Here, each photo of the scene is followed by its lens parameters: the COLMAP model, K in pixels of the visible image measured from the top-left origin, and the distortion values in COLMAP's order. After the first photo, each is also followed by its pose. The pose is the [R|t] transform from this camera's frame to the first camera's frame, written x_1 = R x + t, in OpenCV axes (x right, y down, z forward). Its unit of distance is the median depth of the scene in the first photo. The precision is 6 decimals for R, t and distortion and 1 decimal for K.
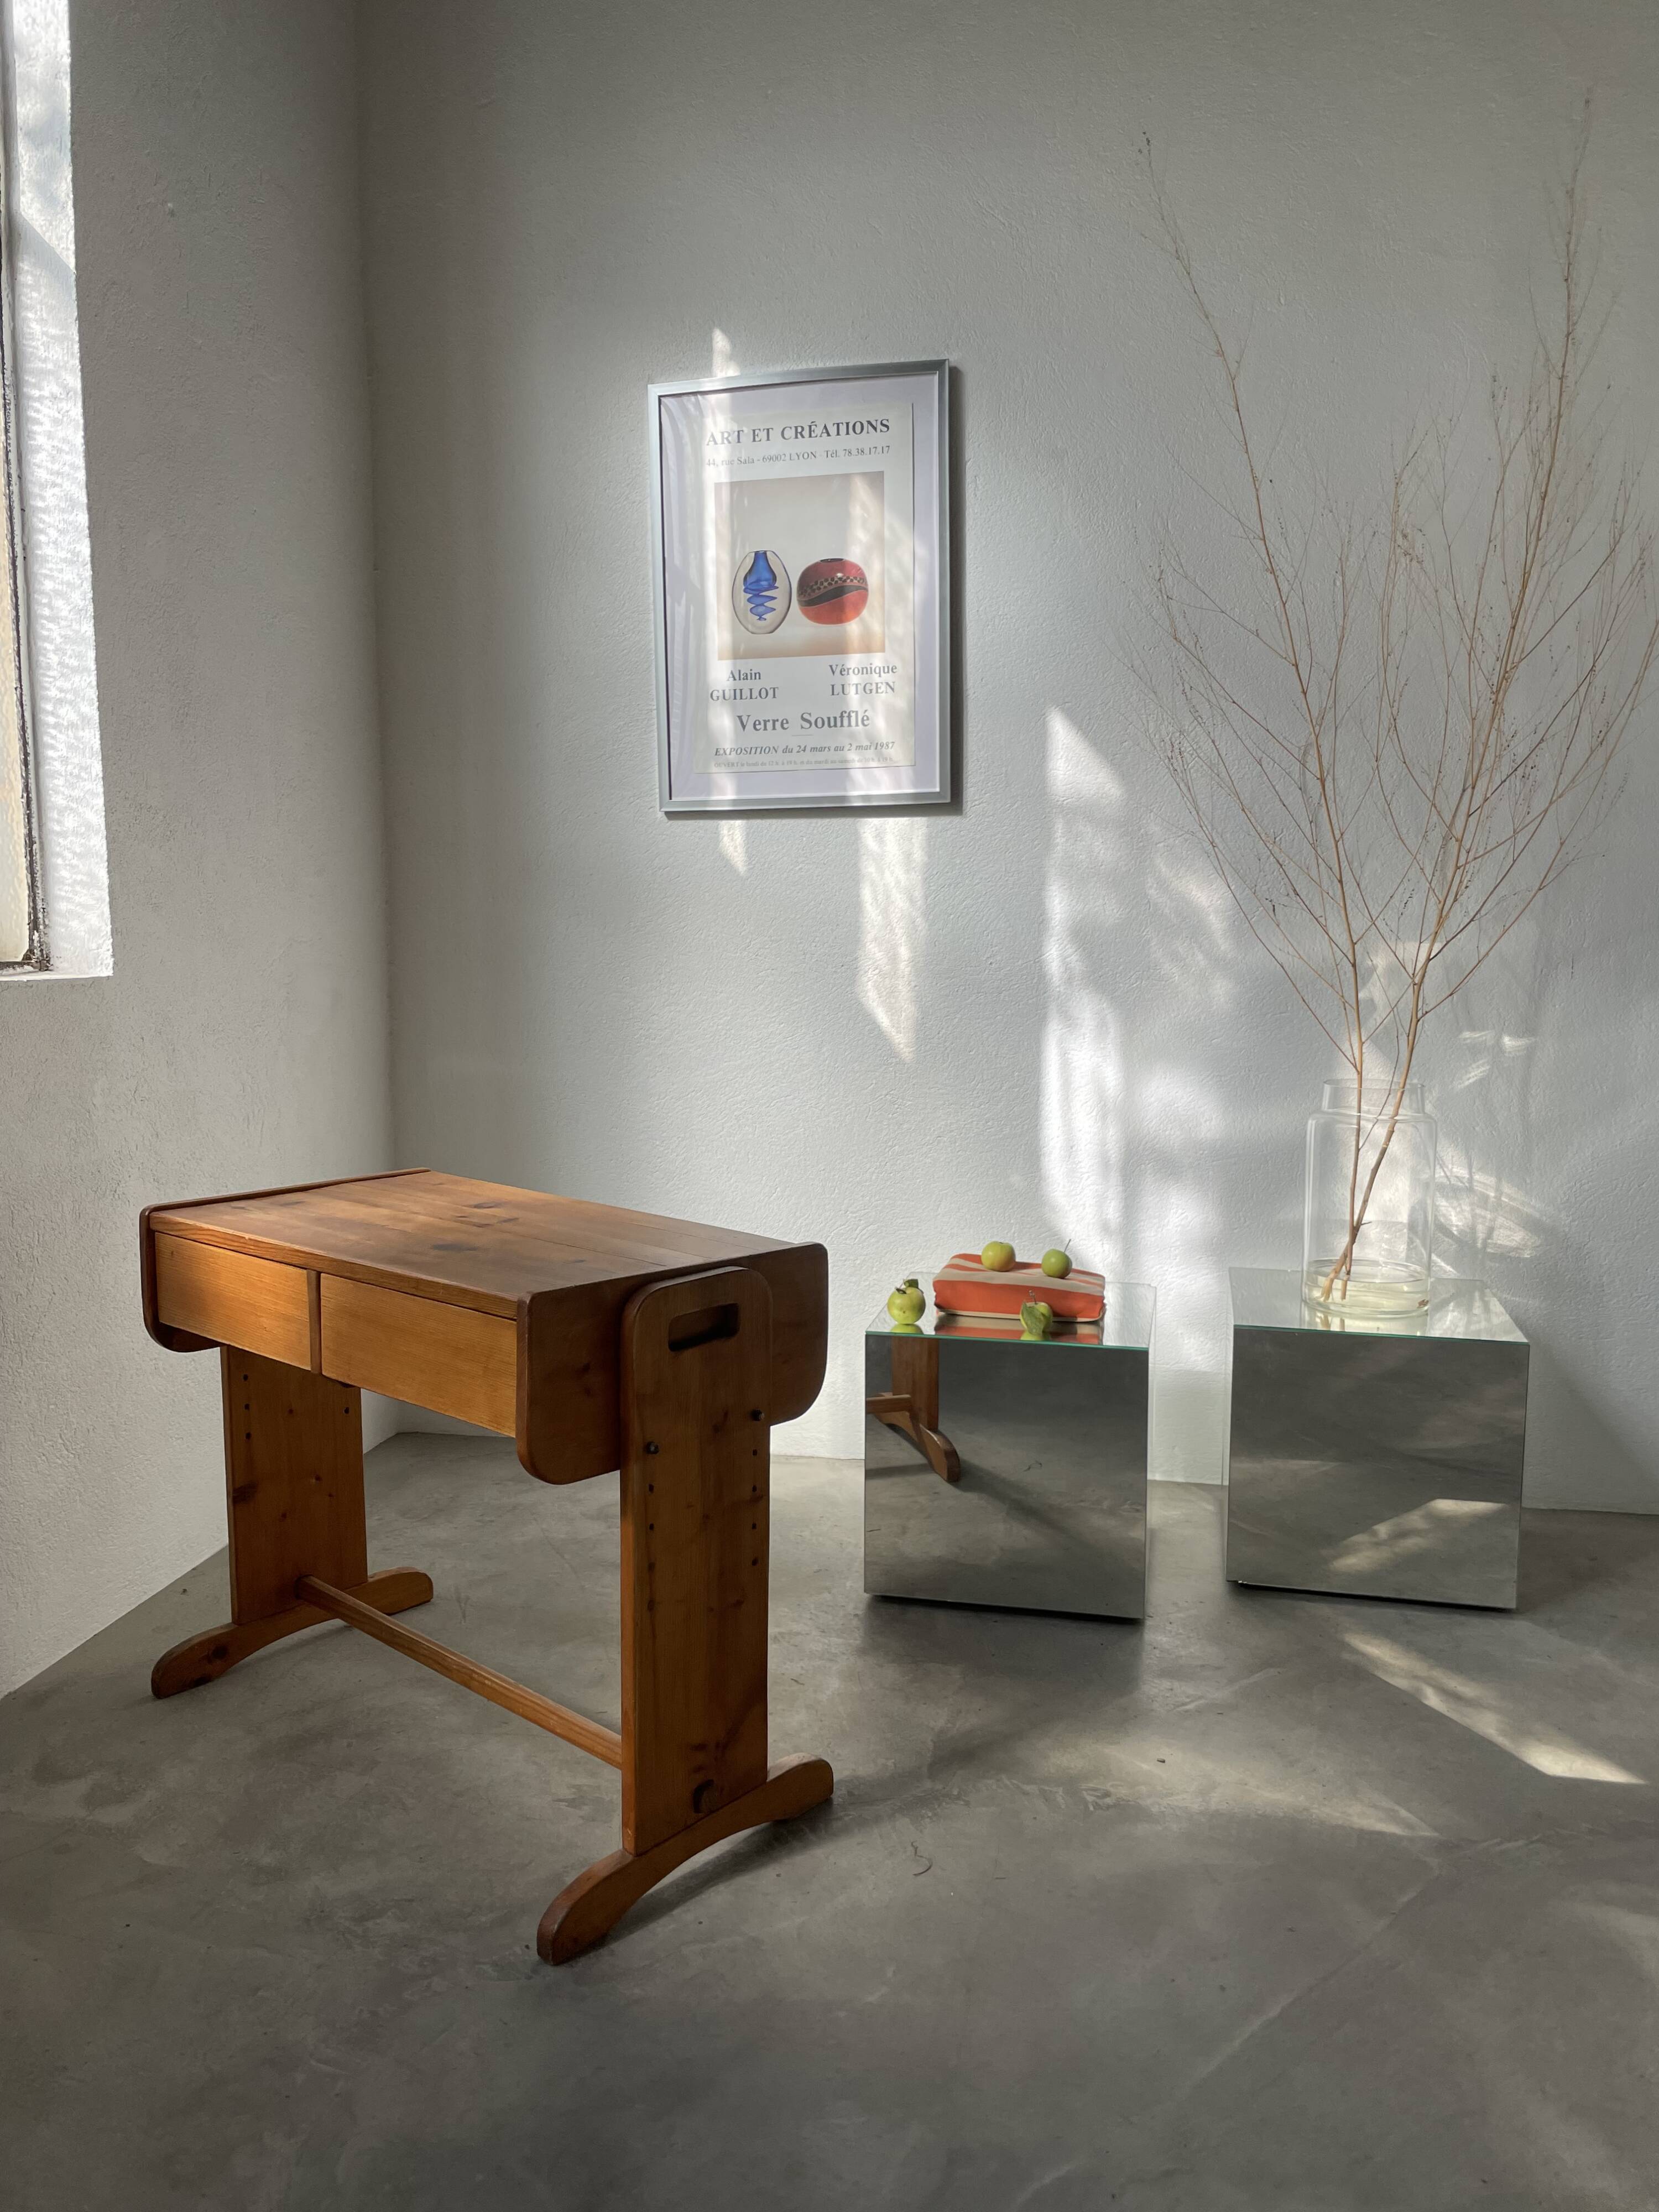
lens RADIAL K [[1693.1, 0, 829.9], [0, 1693.1, 1102.8], [0, 0, 1]] dist [0.085885, -0.124119]
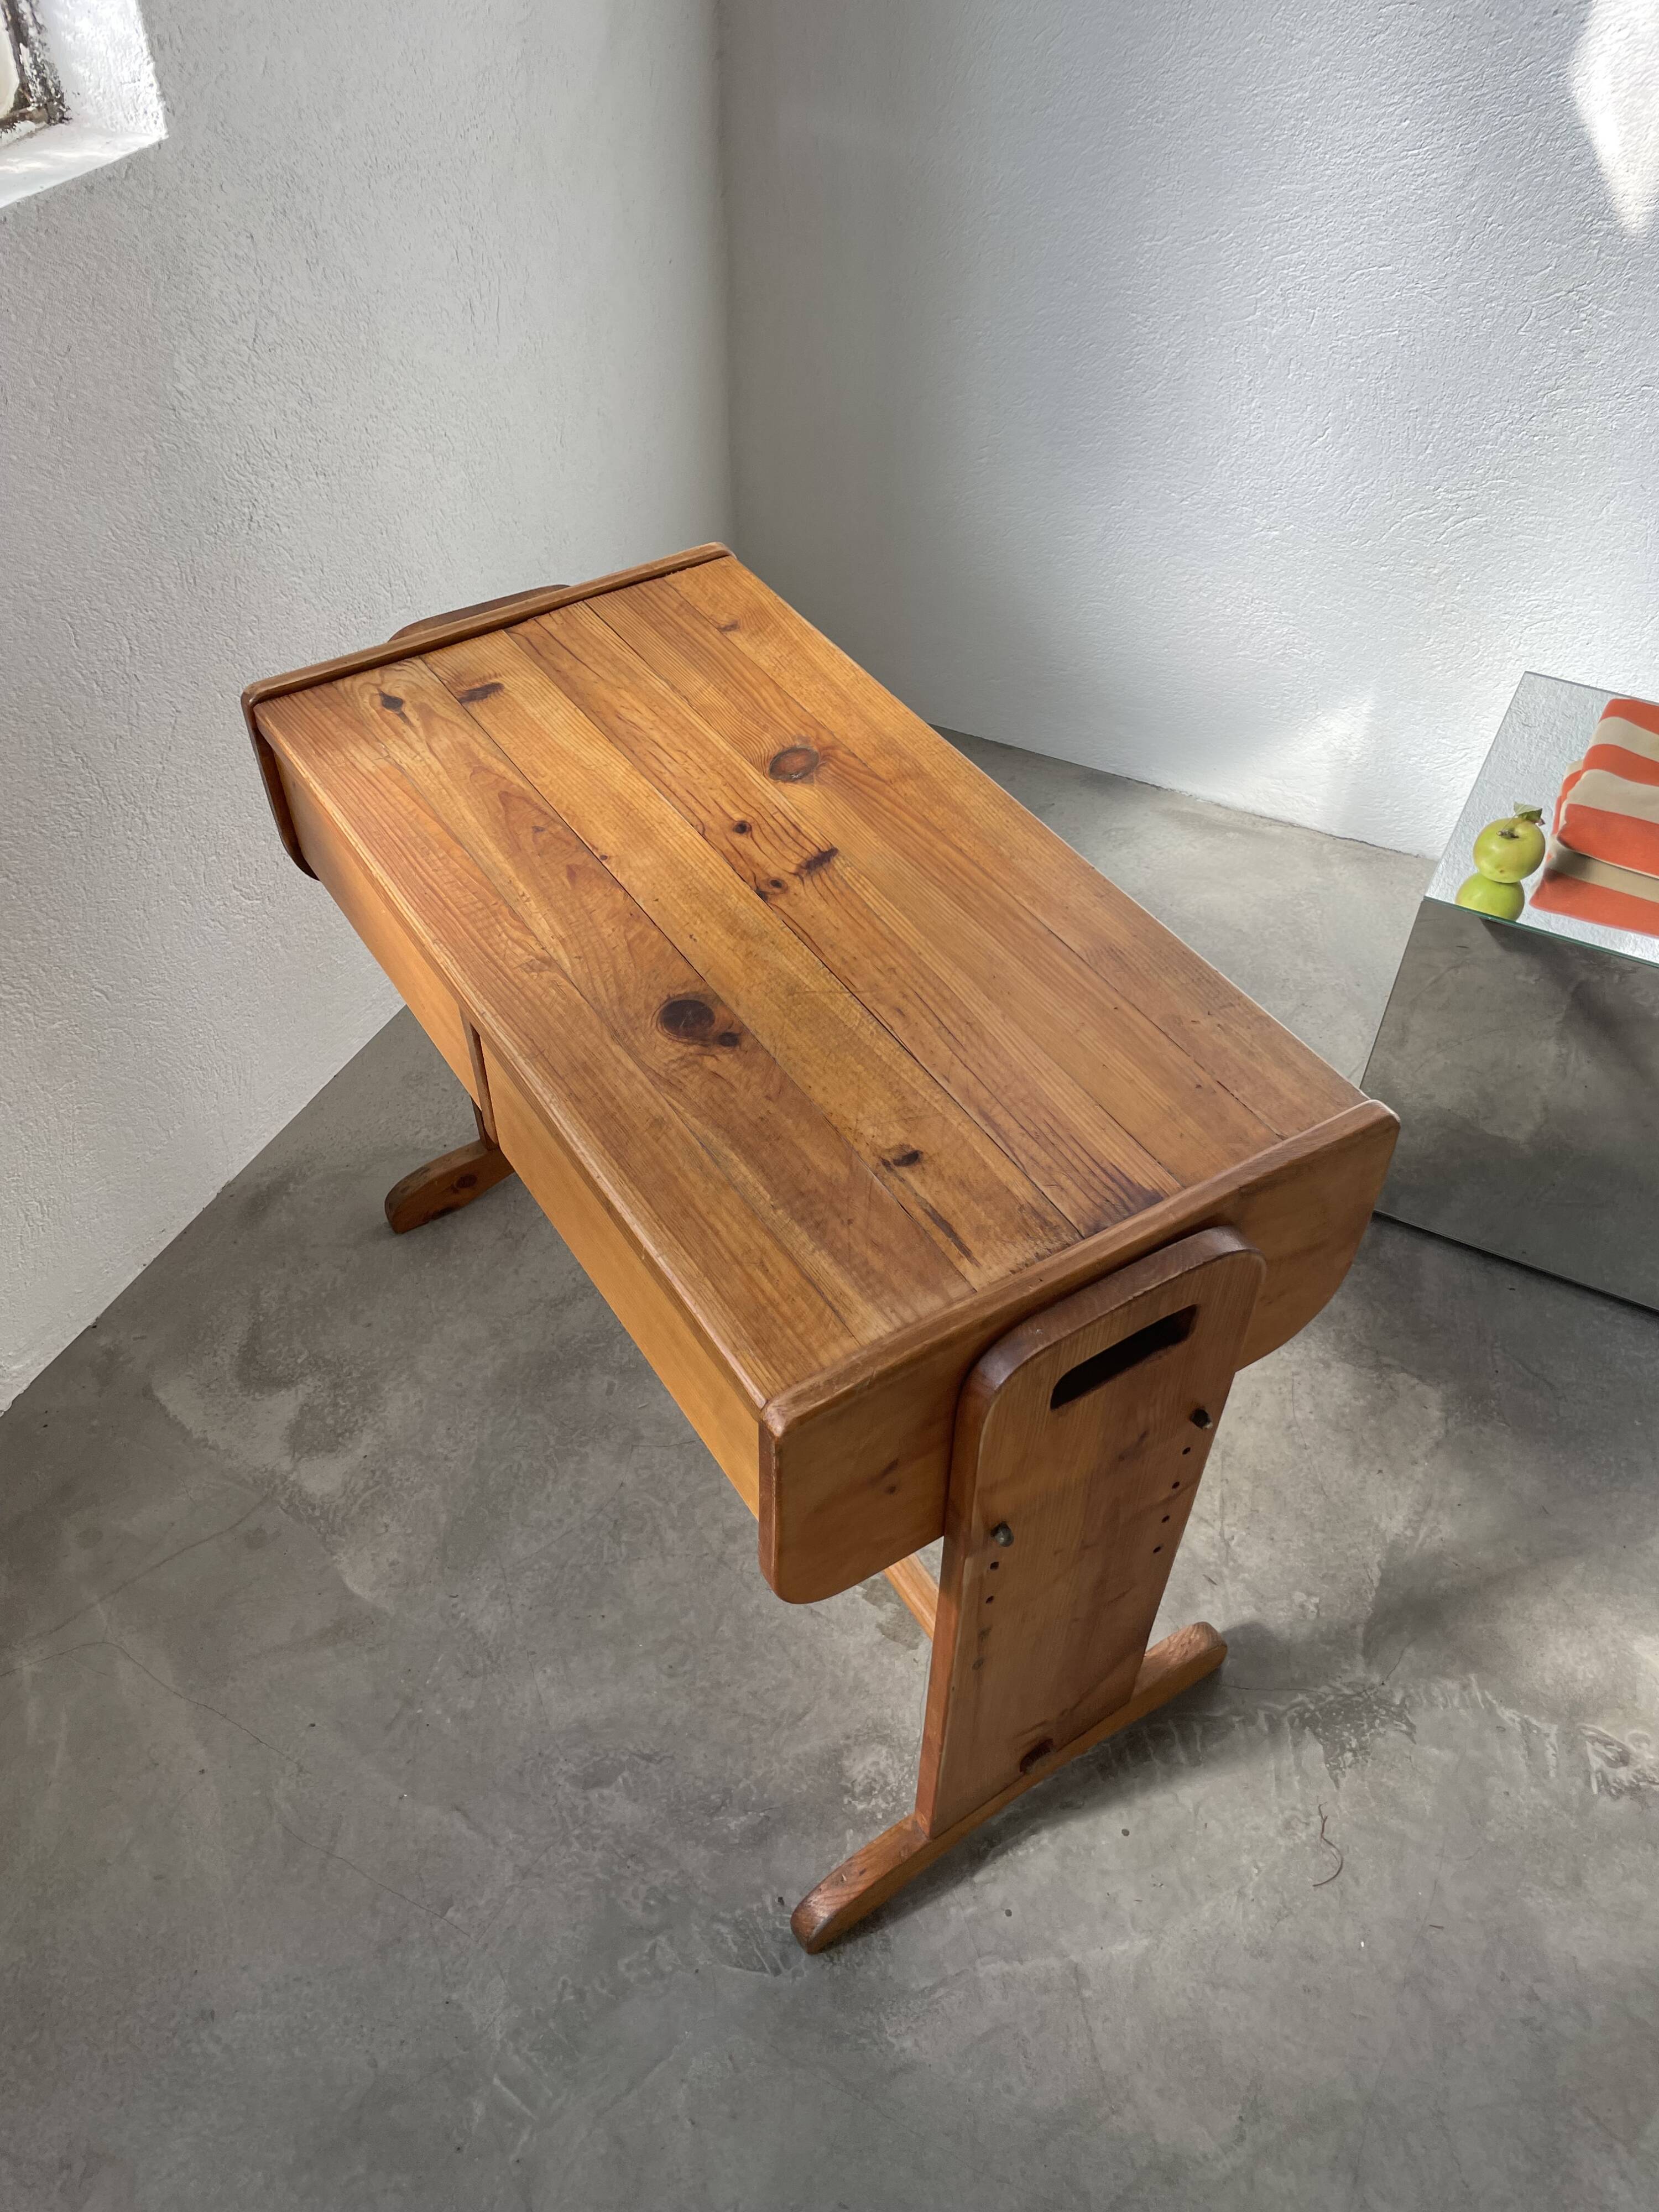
lens RADIAL K [[1693.1, 0, 813.9], [0, 1693.1, 1125.5], [0, 0, 1]] dist [0.085885, -0.124119]
pose [[0.963752, 0.191851, -0.185407, -0.061985], [-0.027683, 0.763084, 0.645707, -0.194697], [0.265360, -0.617168, 0.740734, 0.466248]]
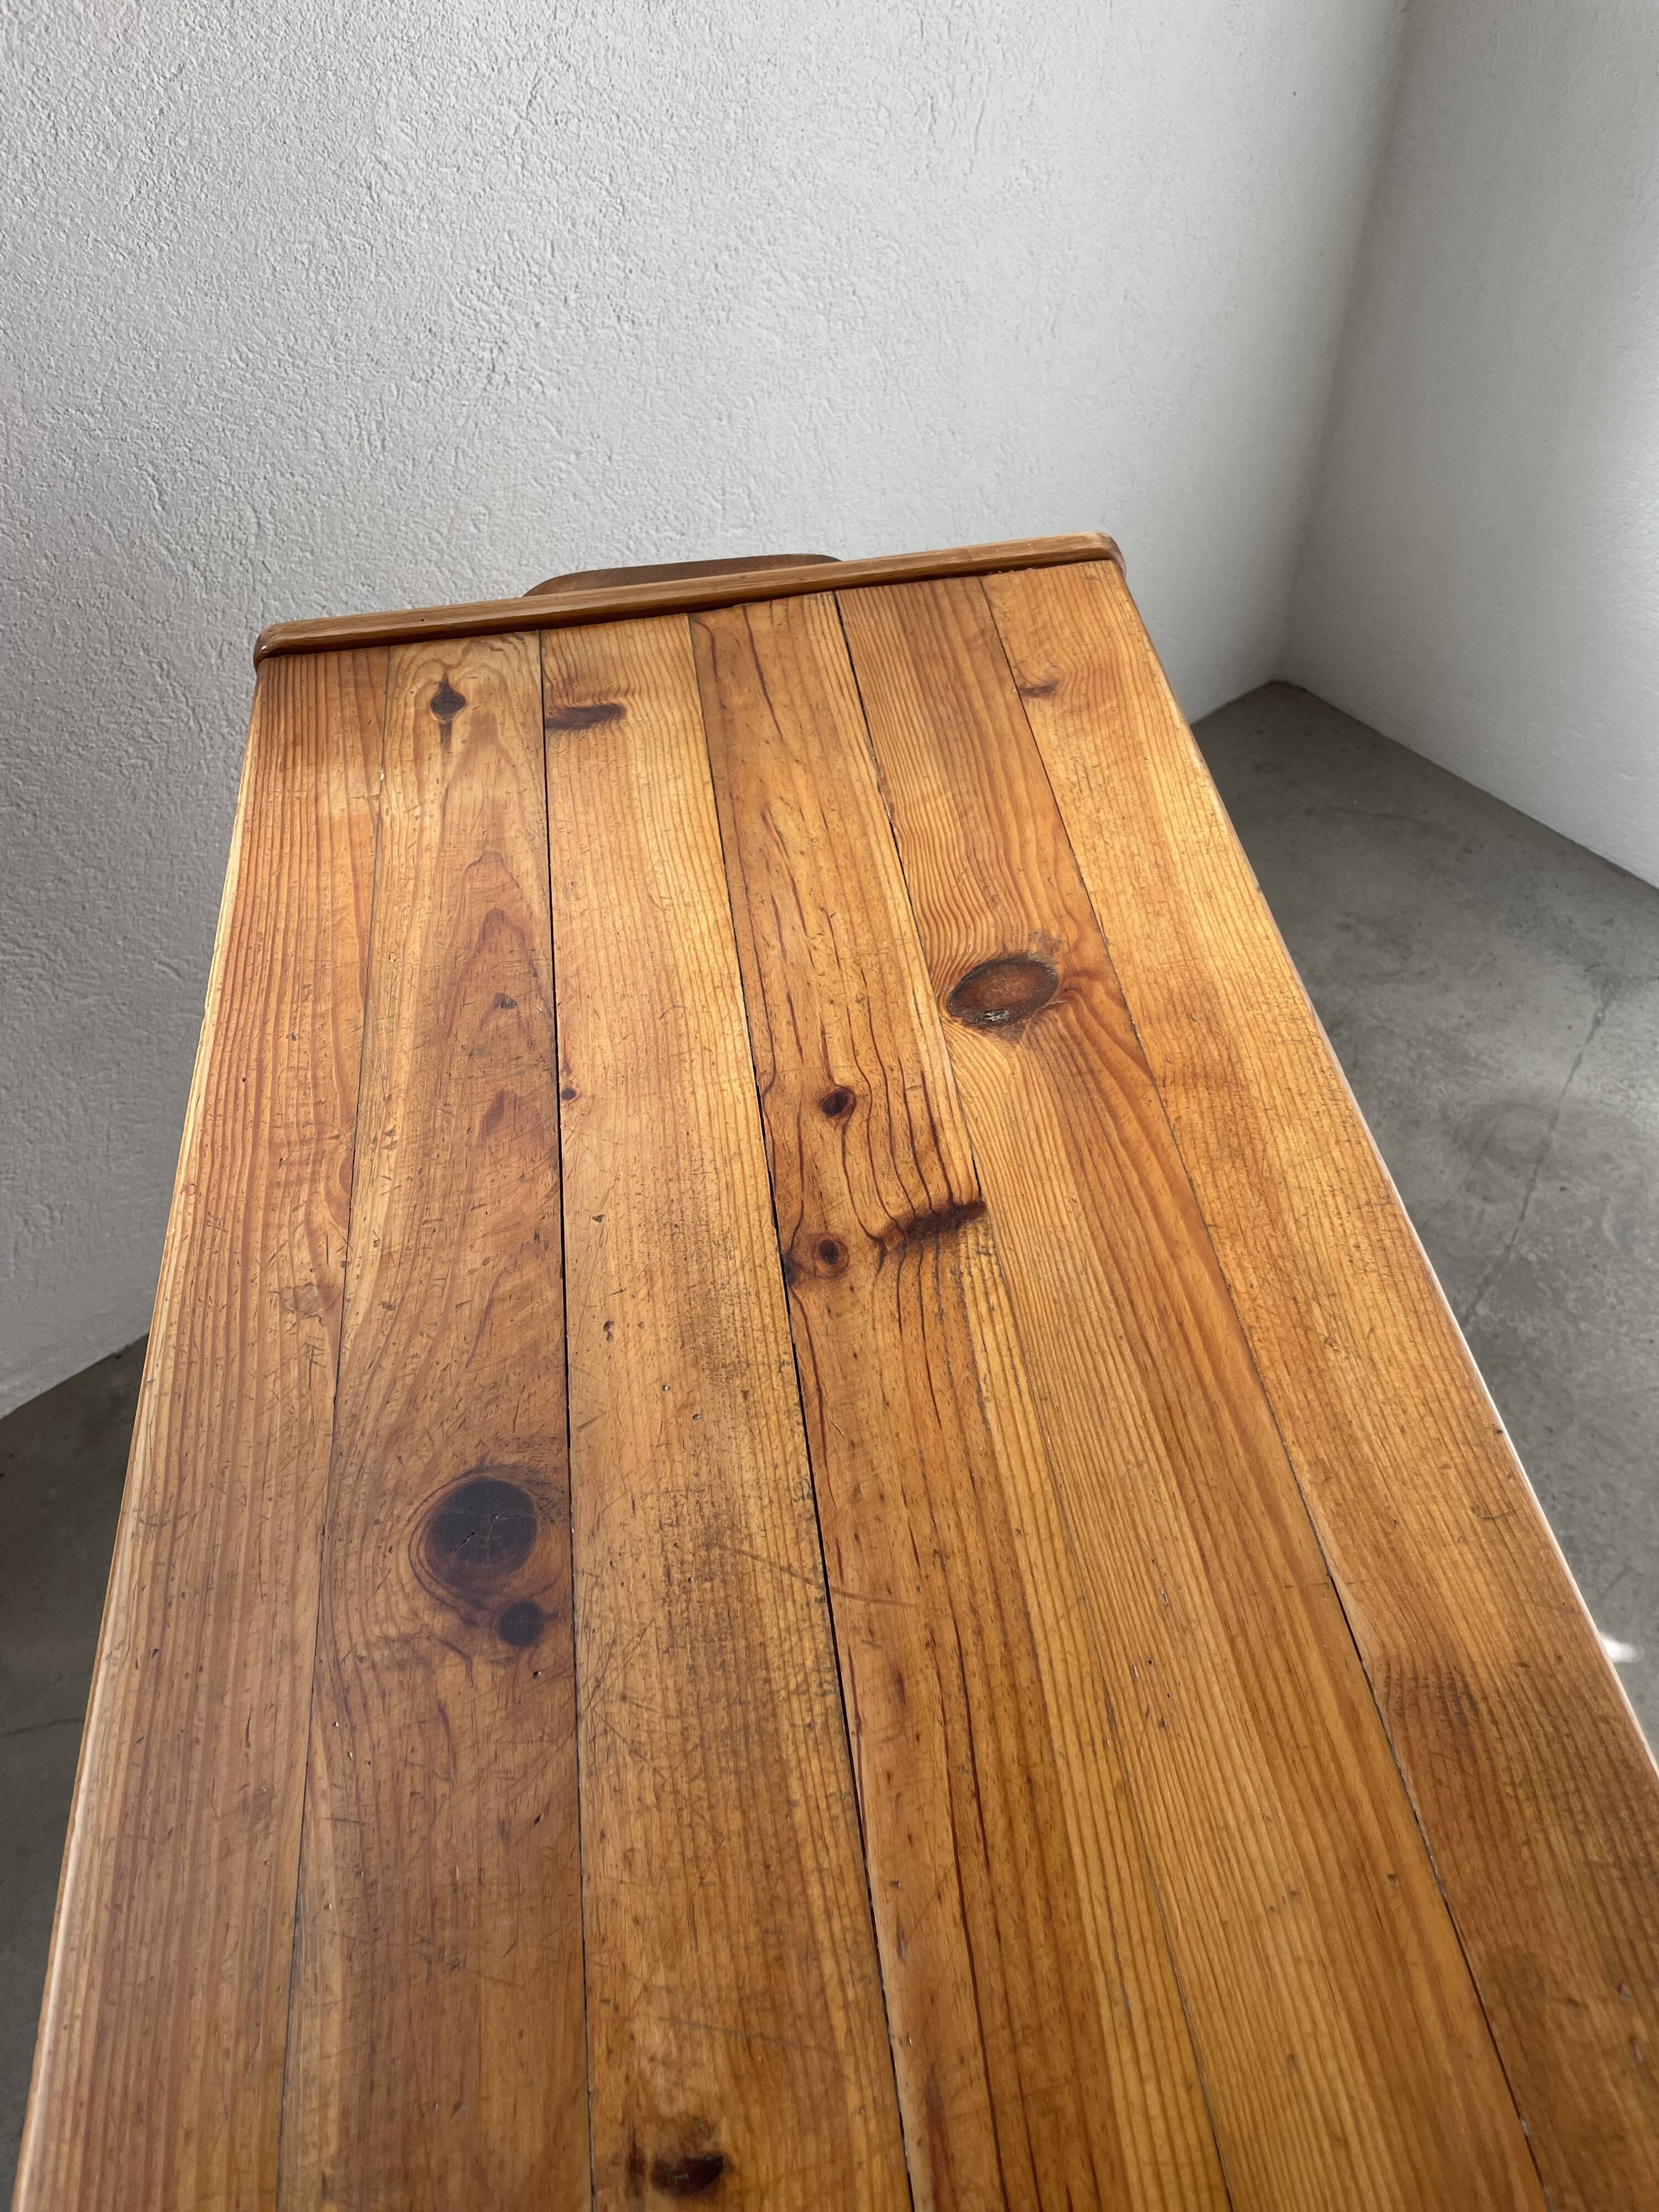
lens RADIAL K [[1693.1, 0, 844.2], [0, 1693.1, 1091.0], [0, 0, 1]] dist [0.085885, -0.124119]
pose [[0.771382, 0.458528, -0.441272, -0.076801], [-0.038105, 0.725456, 0.687213, -0.119514], [0.635230, -0.513289, 0.577076, 0.733466]]
